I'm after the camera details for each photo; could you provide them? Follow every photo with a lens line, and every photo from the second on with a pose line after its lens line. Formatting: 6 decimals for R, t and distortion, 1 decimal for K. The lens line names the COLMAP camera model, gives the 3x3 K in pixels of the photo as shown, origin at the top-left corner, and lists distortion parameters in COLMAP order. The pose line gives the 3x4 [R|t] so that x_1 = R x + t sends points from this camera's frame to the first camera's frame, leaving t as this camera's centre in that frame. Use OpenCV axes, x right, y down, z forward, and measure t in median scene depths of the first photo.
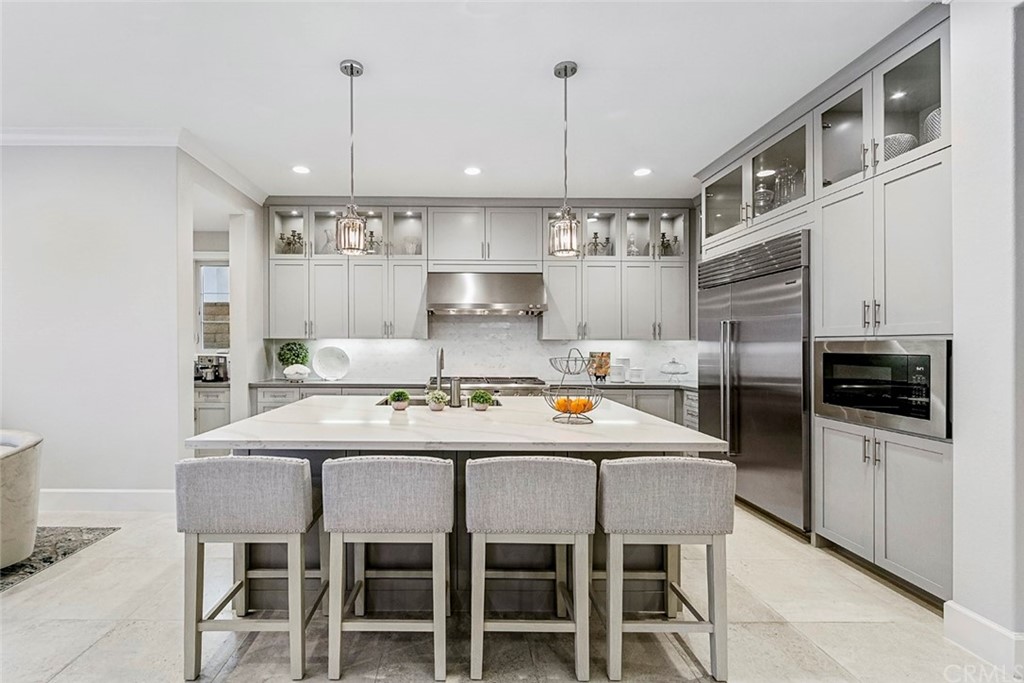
lens RADIAL K [[435.3, 0, 511.6], [0, 435.3, 345.5], [0, 0, 1]] dist [-0.001036, -0.000048]
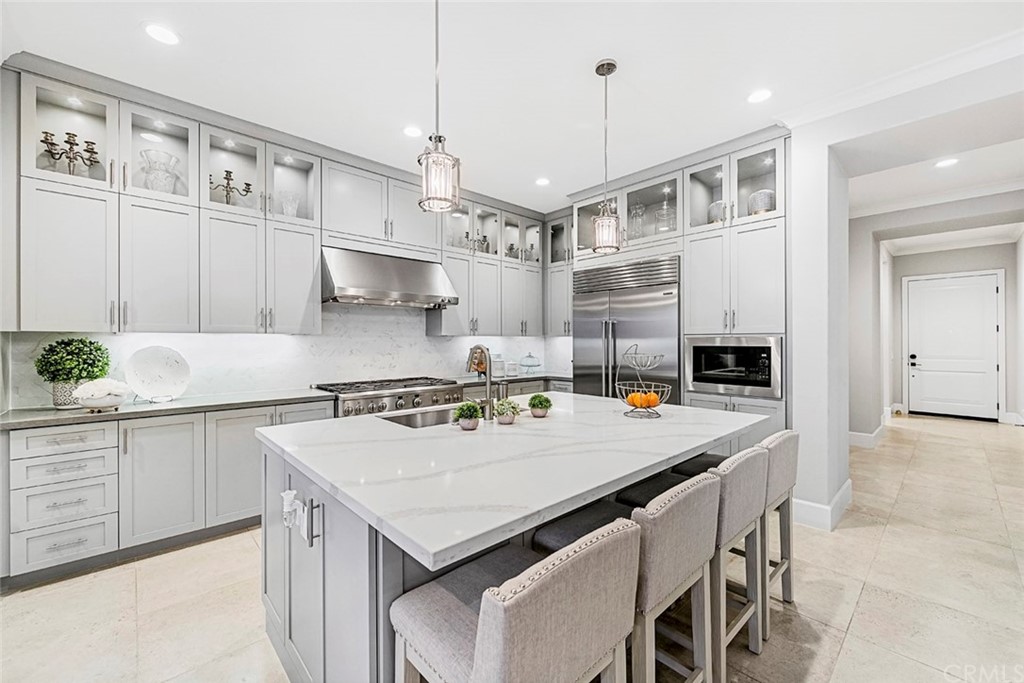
lens RADIAL K [[412.3, 0, 512.1], [0, 412.3, 334.5], [0, 0, 1]] dist [0.000511, -0.000030]
pose [[0.771116, 0.005365, 0.636672, -0.402138], [0.005079, 0.999881, -0.014577, -0.002465], [-0.636674, 0.014474, 0.770997, 0.253186]]
